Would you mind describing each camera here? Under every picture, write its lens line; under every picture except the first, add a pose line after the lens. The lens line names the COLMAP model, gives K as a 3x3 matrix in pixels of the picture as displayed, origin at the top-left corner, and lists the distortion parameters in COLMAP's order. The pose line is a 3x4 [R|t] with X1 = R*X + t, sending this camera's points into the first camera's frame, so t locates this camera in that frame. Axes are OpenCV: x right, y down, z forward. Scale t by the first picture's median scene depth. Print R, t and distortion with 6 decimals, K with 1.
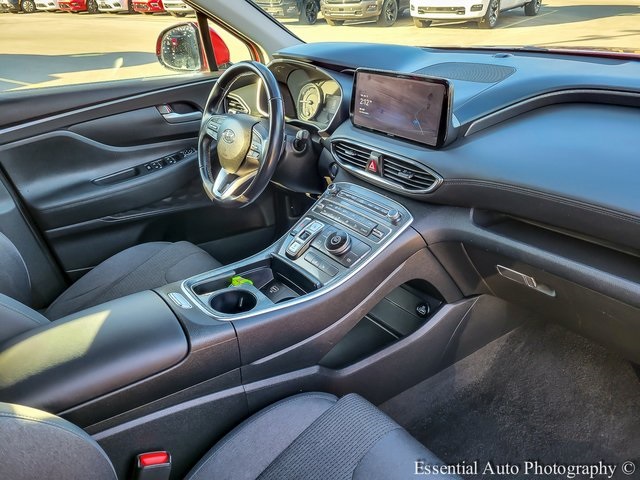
lens RADIAL K [[493.0, 0, 320.0], [0, 493.0, 240.0], [0, 0, 1]] dist [0.022073, -0.002411]
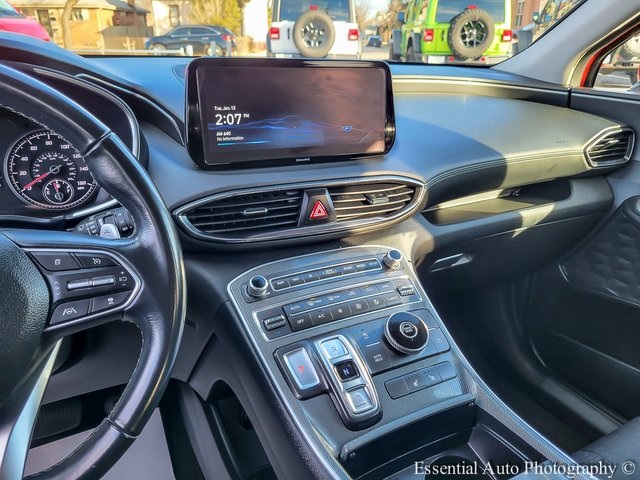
lens RADIAL K [[493.0, 0, 320.0], [0, 493.0, 240.0], [0, 0, 1]] dist [0.022073, -0.002411]
pose [[0.115446, -0.309046, 0.944014, -0.508122], [0.408992, 0.880859, 0.238354, -0.281671], [-0.905206, 0.358577, 0.228089, 0.934307]]
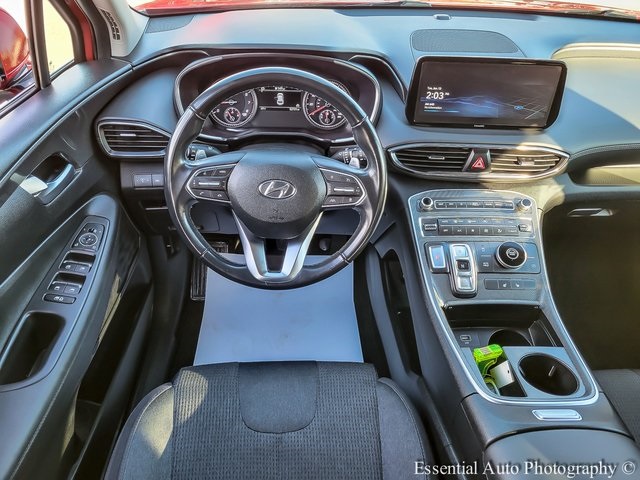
lens RADIAL K [[482.2, 0, 320.0], [0, 482.2, 240.0], [0, 0, 1]] dist [0.059233, 0.001305]
pose [[0.535817, -0.447674, 0.715883, -0.815997], [0.303523, 0.893316, 0.331452, -0.442455], [-0.787892, 0.039690, 0.614533, 0.731658]]
